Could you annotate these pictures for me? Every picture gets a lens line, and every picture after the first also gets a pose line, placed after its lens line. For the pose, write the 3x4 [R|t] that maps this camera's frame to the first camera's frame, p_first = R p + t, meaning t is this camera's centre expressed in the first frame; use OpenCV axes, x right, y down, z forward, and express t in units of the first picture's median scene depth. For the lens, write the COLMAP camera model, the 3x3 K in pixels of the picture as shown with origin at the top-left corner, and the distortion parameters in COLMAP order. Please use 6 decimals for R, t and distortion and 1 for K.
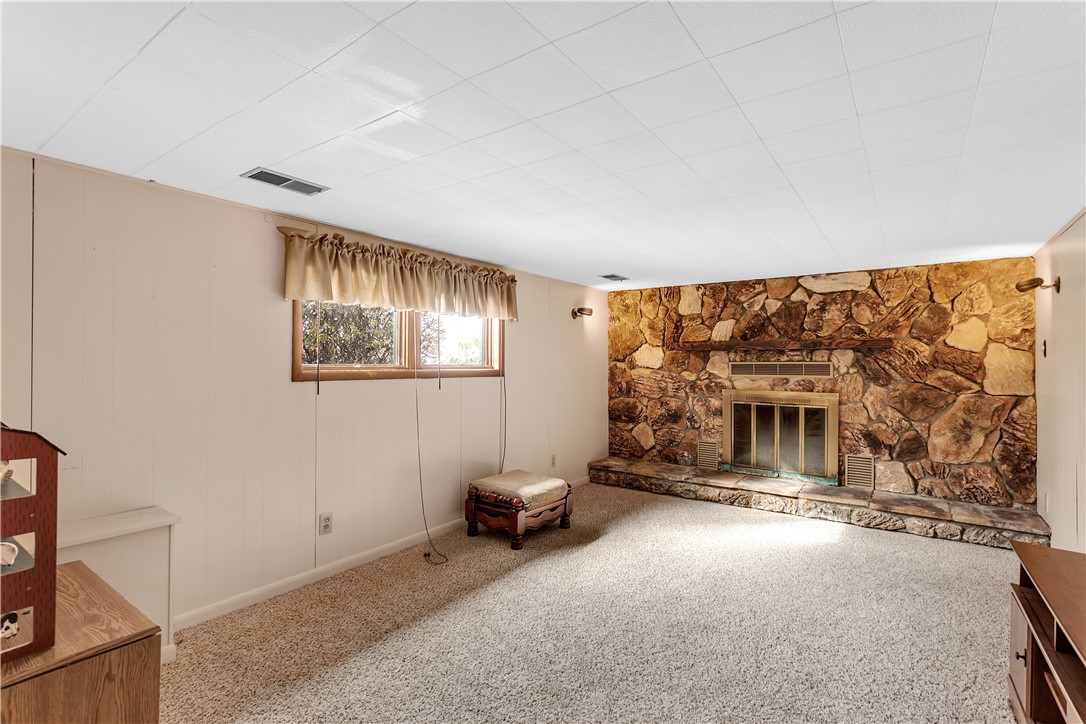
lens RADIAL K [[509.6, 0, 539.9], [0, 509.6, 358.1], [0, 0, 1]] dist [0.004778, 0.000031]
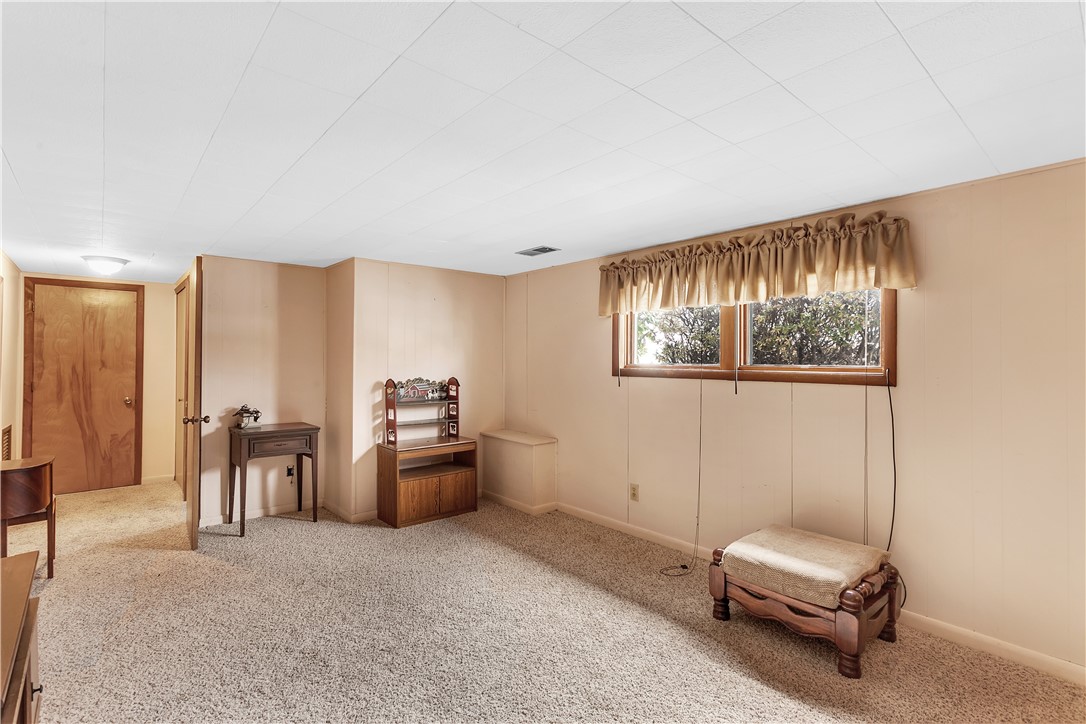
lens RADIAL K [[509.6, 0, 539.9], [0, 509.6, 358.1], [0, 0, 1]] dist [0.004778, 0.000031]
pose [[-0.228790, -0.011796, -0.973404, 0.765875], [0.001702, 0.999920, -0.012518, 0.013464], [0.973474, -0.004521, -0.228751, 0.968659]]
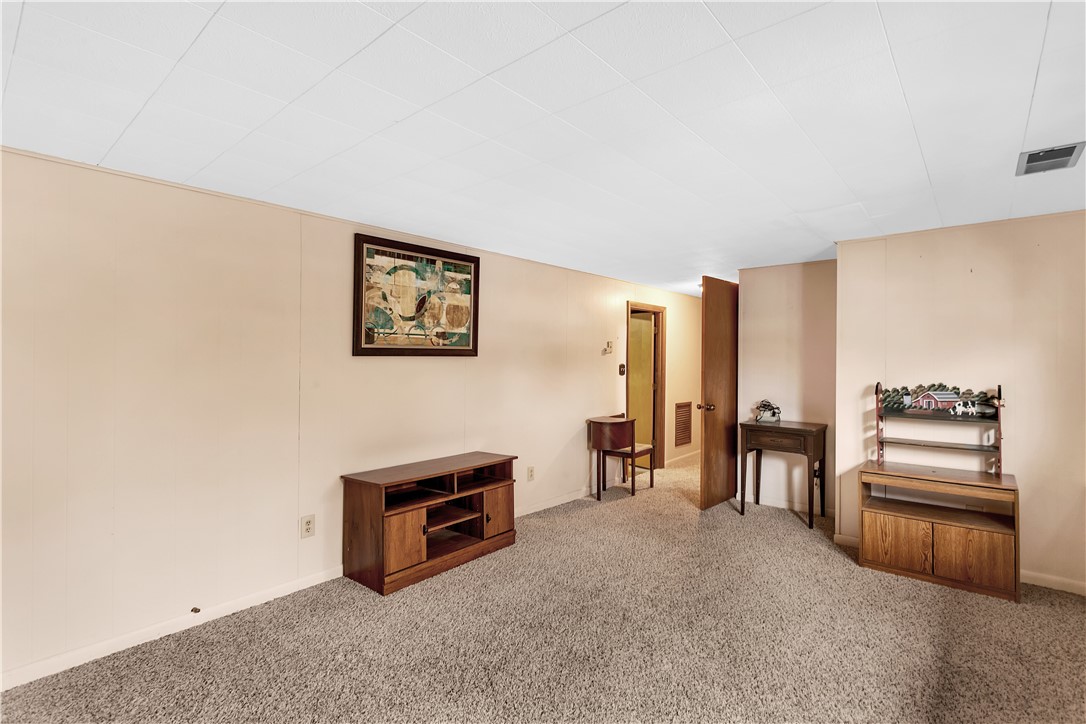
lens RADIAL K [[509.6, 0, 539.9], [0, 509.6, 358.1], [0, 0, 1]] dist [0.004778, 0.000031]
pose [[-0.996537, -0.007105, 0.082843, 0.226382], [-0.007576, 0.999957, -0.005366, 0.010417], [-0.082801, -0.005975, -0.996548, 1.378816]]
